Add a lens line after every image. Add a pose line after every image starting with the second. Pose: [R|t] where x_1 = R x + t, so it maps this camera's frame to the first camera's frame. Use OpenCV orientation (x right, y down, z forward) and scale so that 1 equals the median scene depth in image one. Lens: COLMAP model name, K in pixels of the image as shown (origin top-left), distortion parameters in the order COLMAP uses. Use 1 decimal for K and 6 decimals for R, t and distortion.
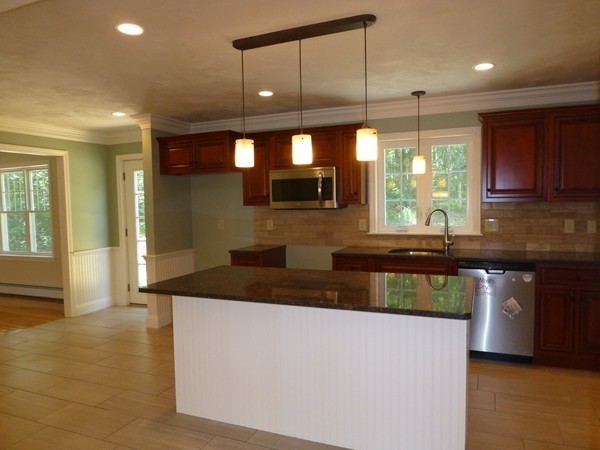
lens RADIAL K [[444.8, 0, 297.5], [0, 444.8, 223.2], [0, 0, 1]] dist [-0.008718, -0.003002]
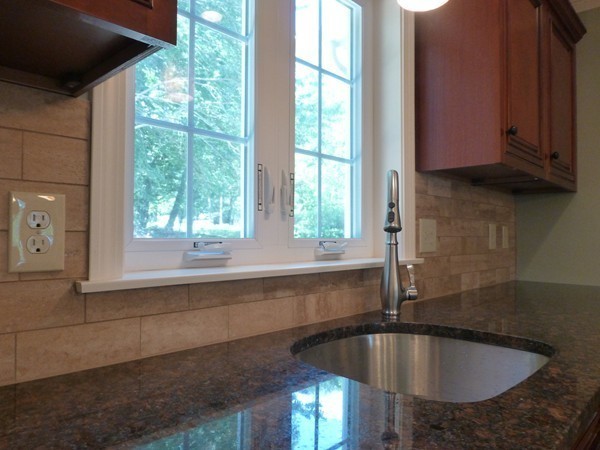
lens RADIAL K [[444.8, 0, 300.1], [0, 444.8, 221.9], [0, 0, 1]] dist [-0.008718, -0.003002]
pose [[0.327718, 0.053915, 0.943236, 0.036529], [0.036630, 0.996895, -0.069708, 0.014515], [-0.944065, 0.057396, 0.324725, 0.885120]]
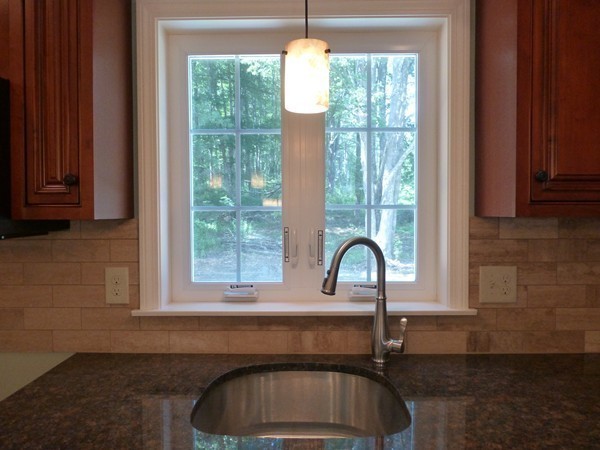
lens RADIAL K [[444.8, 0, 299.8], [0, 444.8, 226.0], [0, 0, 1]] dist [-0.008718, -0.003002]
pose [[0.923695, 0.002963, 0.383118, 0.146836], [0.008024, 0.999601, -0.027079, -0.028991], [-0.383045, 0.028087, 0.923303, 0.668464]]
